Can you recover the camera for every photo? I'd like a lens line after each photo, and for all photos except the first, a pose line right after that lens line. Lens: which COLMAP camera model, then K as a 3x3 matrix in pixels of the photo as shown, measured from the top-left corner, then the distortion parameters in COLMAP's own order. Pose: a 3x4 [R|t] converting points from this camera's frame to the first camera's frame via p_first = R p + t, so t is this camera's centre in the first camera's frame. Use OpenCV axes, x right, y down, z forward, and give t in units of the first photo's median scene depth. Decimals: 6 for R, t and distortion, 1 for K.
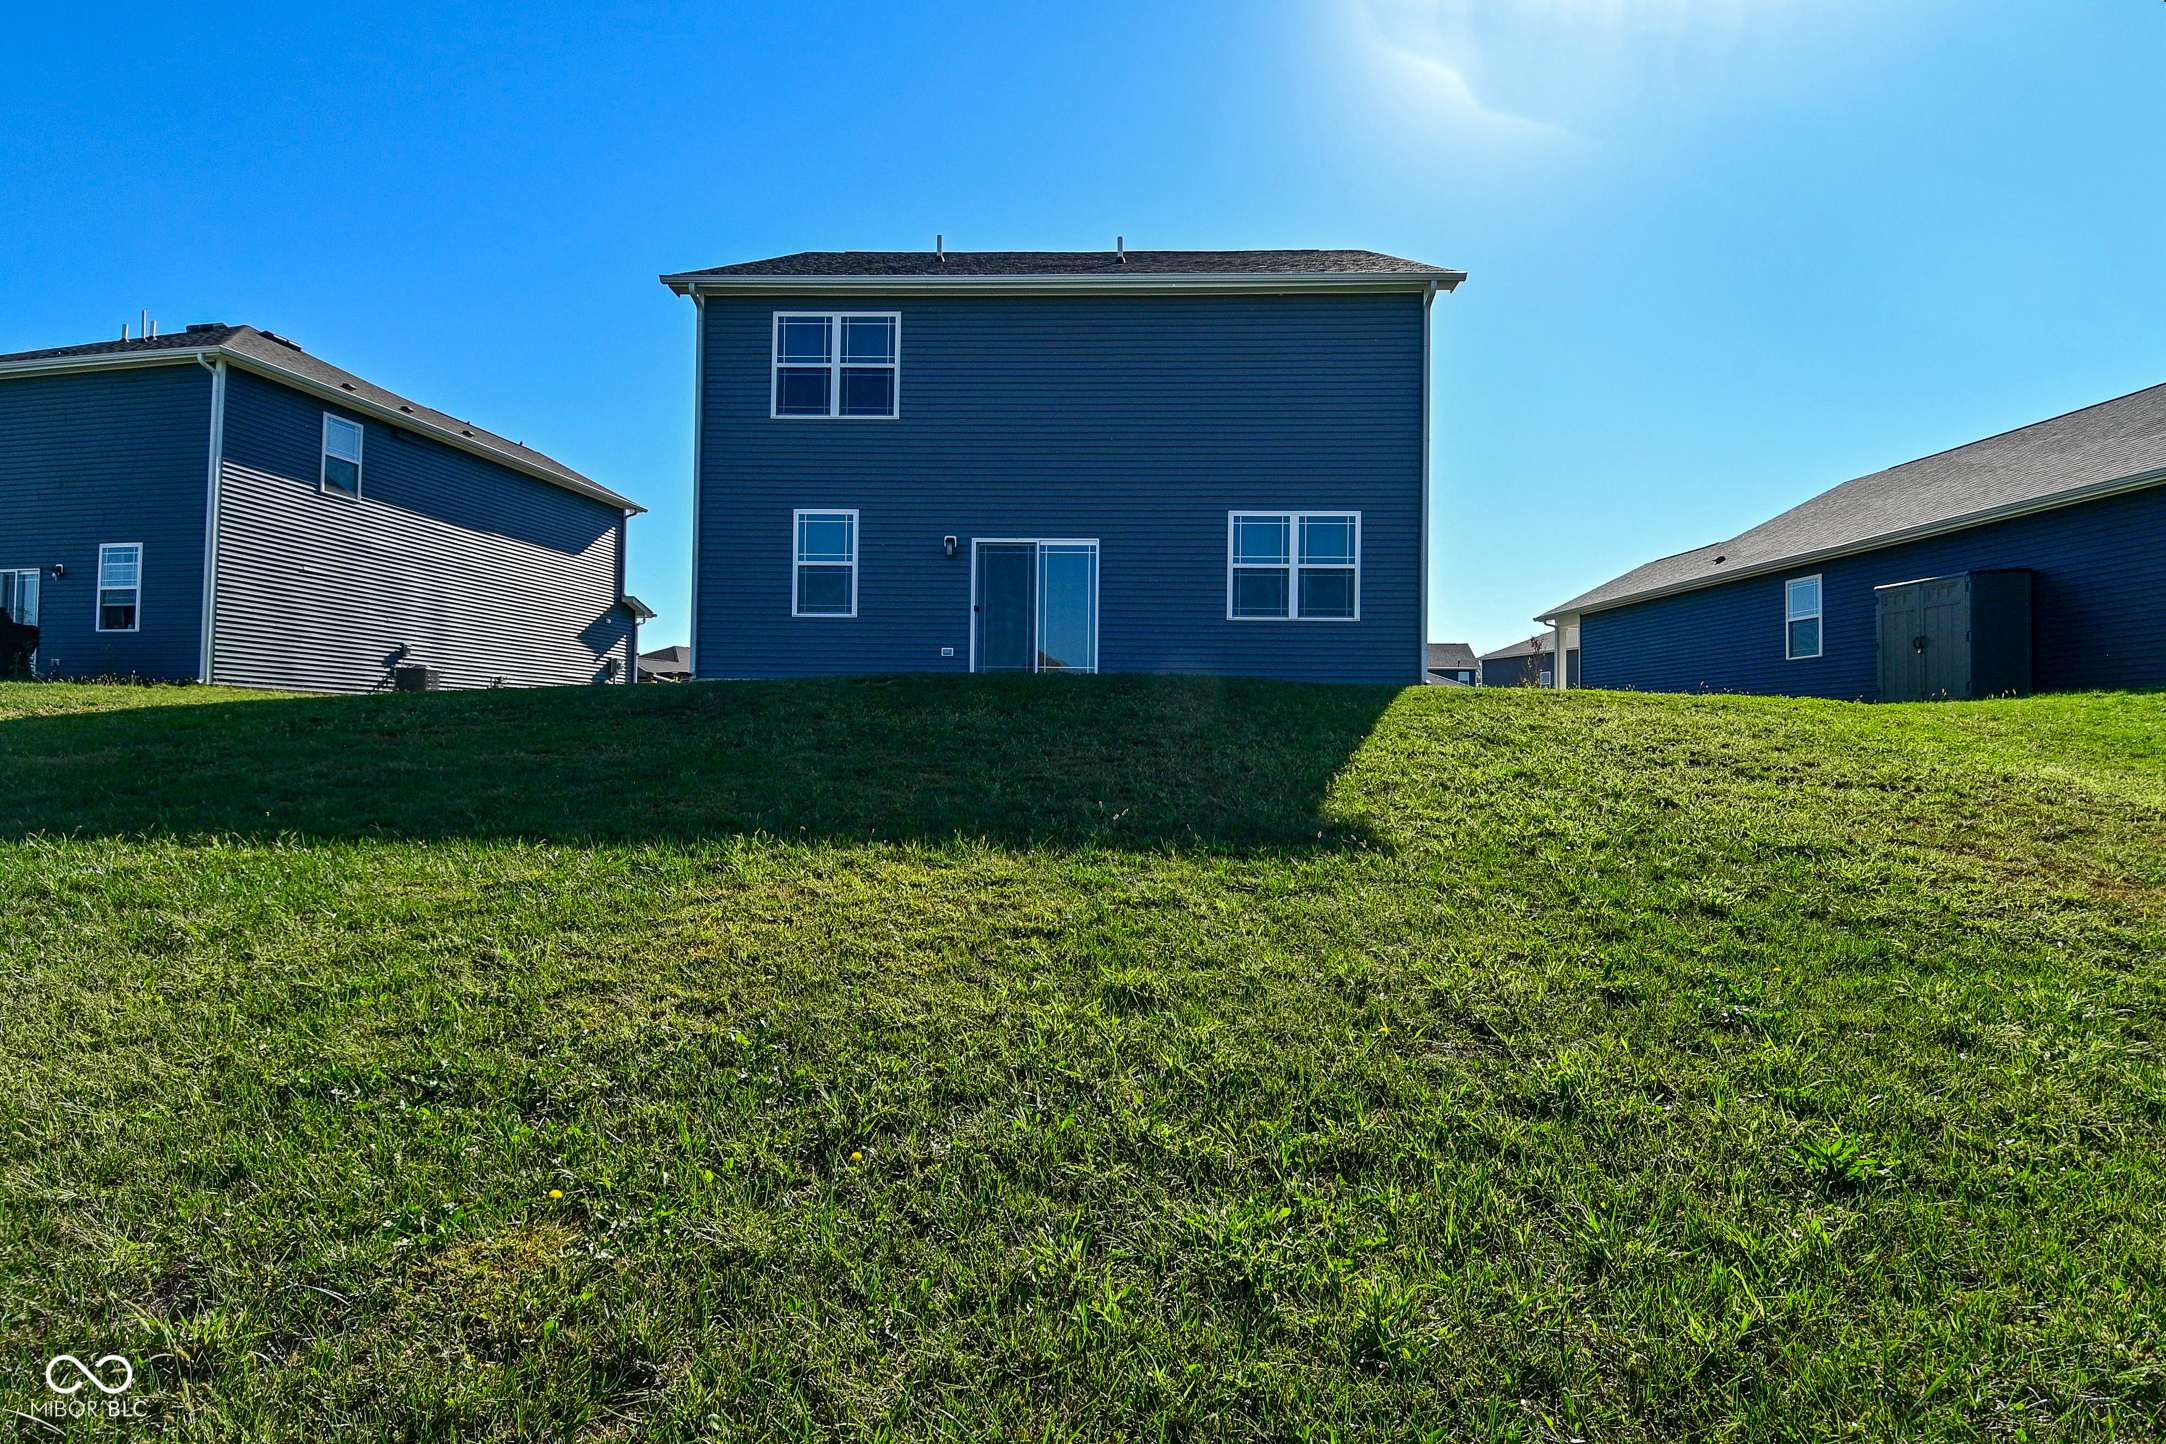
lens RADIAL K [[1120.0, 0, 1081.1], [0, 1120.0, 714.4], [0, 0, 1]] dist [0.037708, -0.046520]
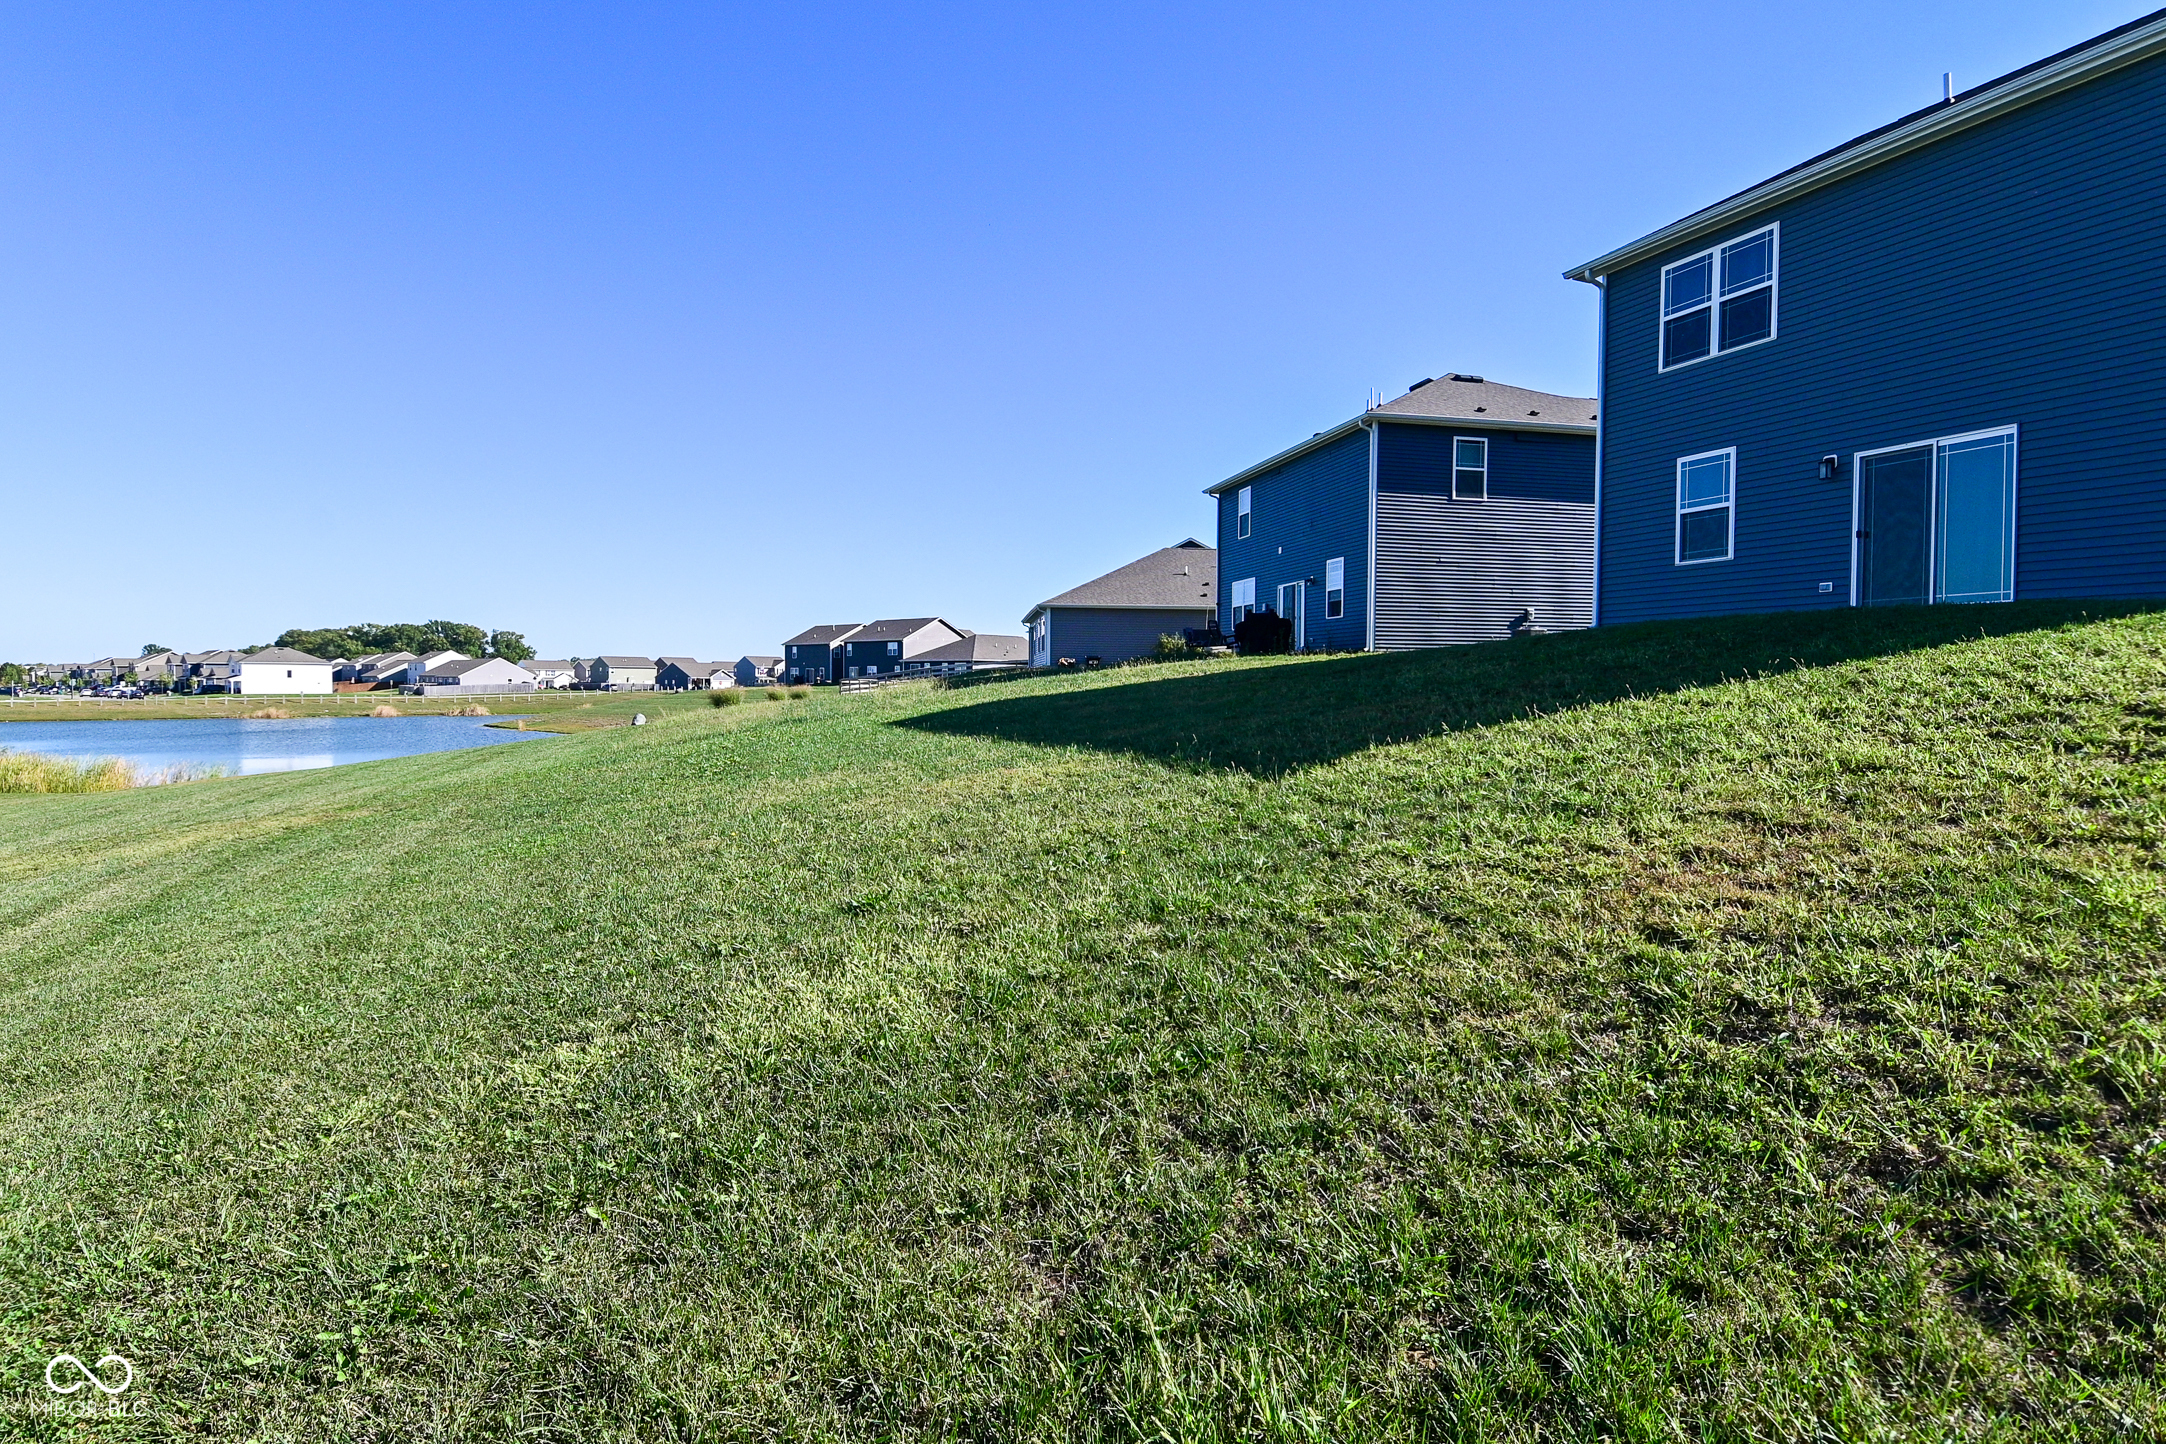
lens RADIAL K [[1120.0, 0, 1081.1], [0, 1120.0, 714.4], [0, 0, 1]] dist [0.037708, -0.046520]
pose [[0.413416, 0.013793, -0.910438, 0.448133], [0.029385, 0.999162, 0.028481, 0.002456], [0.910068, -0.038527, 0.412665, 0.084048]]
